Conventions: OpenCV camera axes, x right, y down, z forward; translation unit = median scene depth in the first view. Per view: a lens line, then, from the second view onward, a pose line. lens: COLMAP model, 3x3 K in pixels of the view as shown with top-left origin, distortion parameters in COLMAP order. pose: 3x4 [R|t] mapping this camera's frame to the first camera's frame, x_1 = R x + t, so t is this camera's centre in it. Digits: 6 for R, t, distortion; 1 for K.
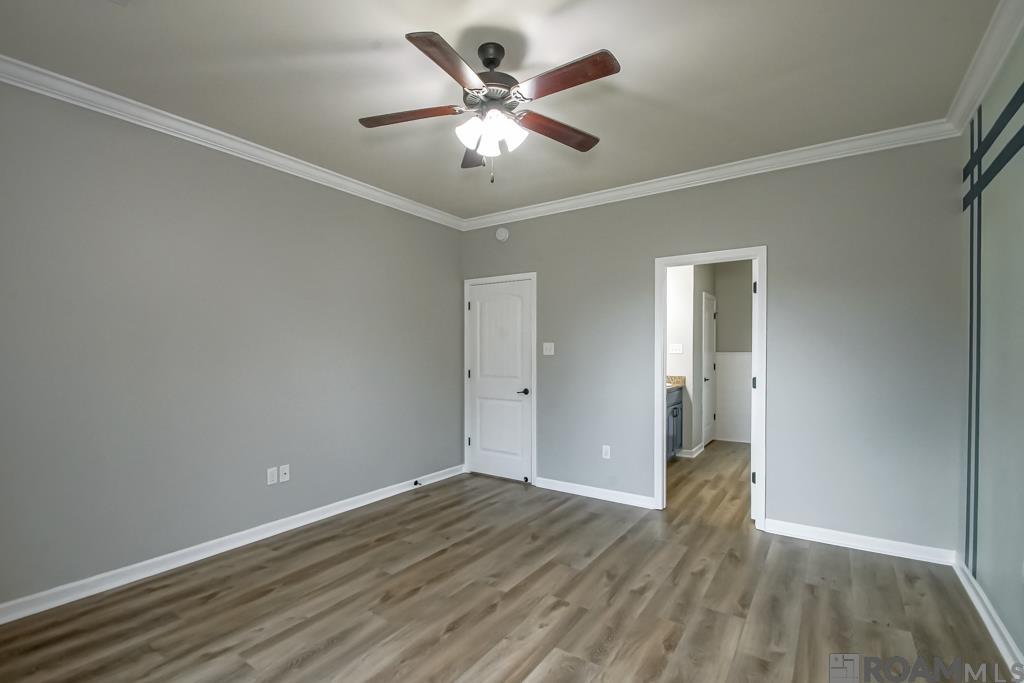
lens RADIAL K [[471.4, 0, 518.7], [0, 471.4, 350.8], [0, 0, 1]] dist [0.019738, -0.017525]
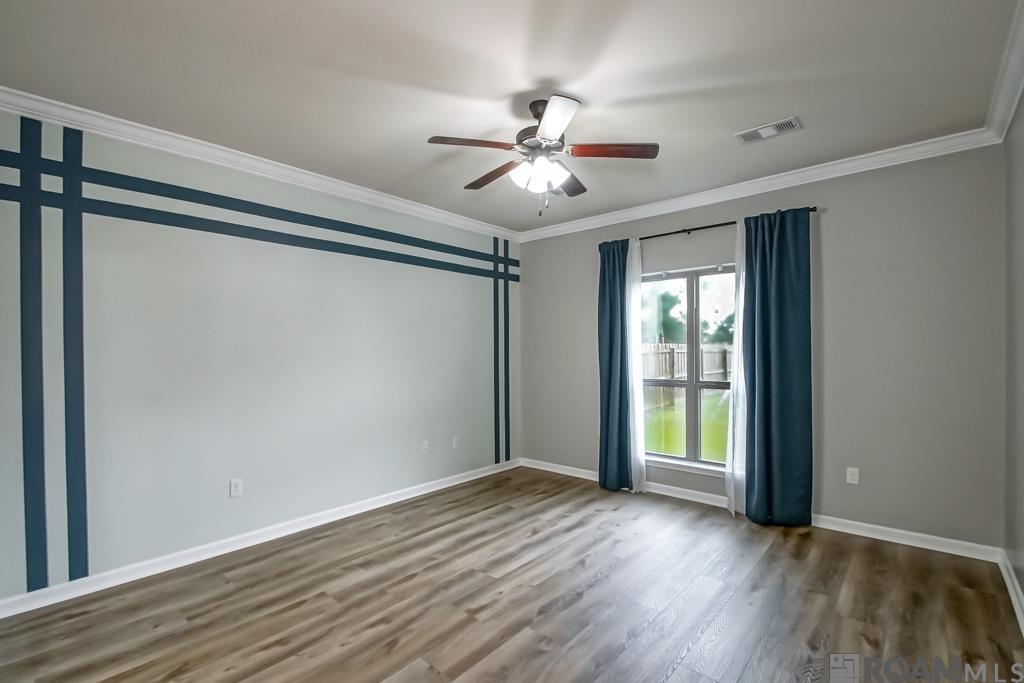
lens RADIAL K [[471.4, 0, 518.7], [0, 471.4, 350.8], [0, 0, 1]] dist [0.019738, -0.017525]
pose [[-0.992659, 0.008837, 0.120625, -0.132560], [0.009575, 0.999939, 0.005538, -0.017946], [-0.120569, 0.006652, -0.992683, 2.026102]]
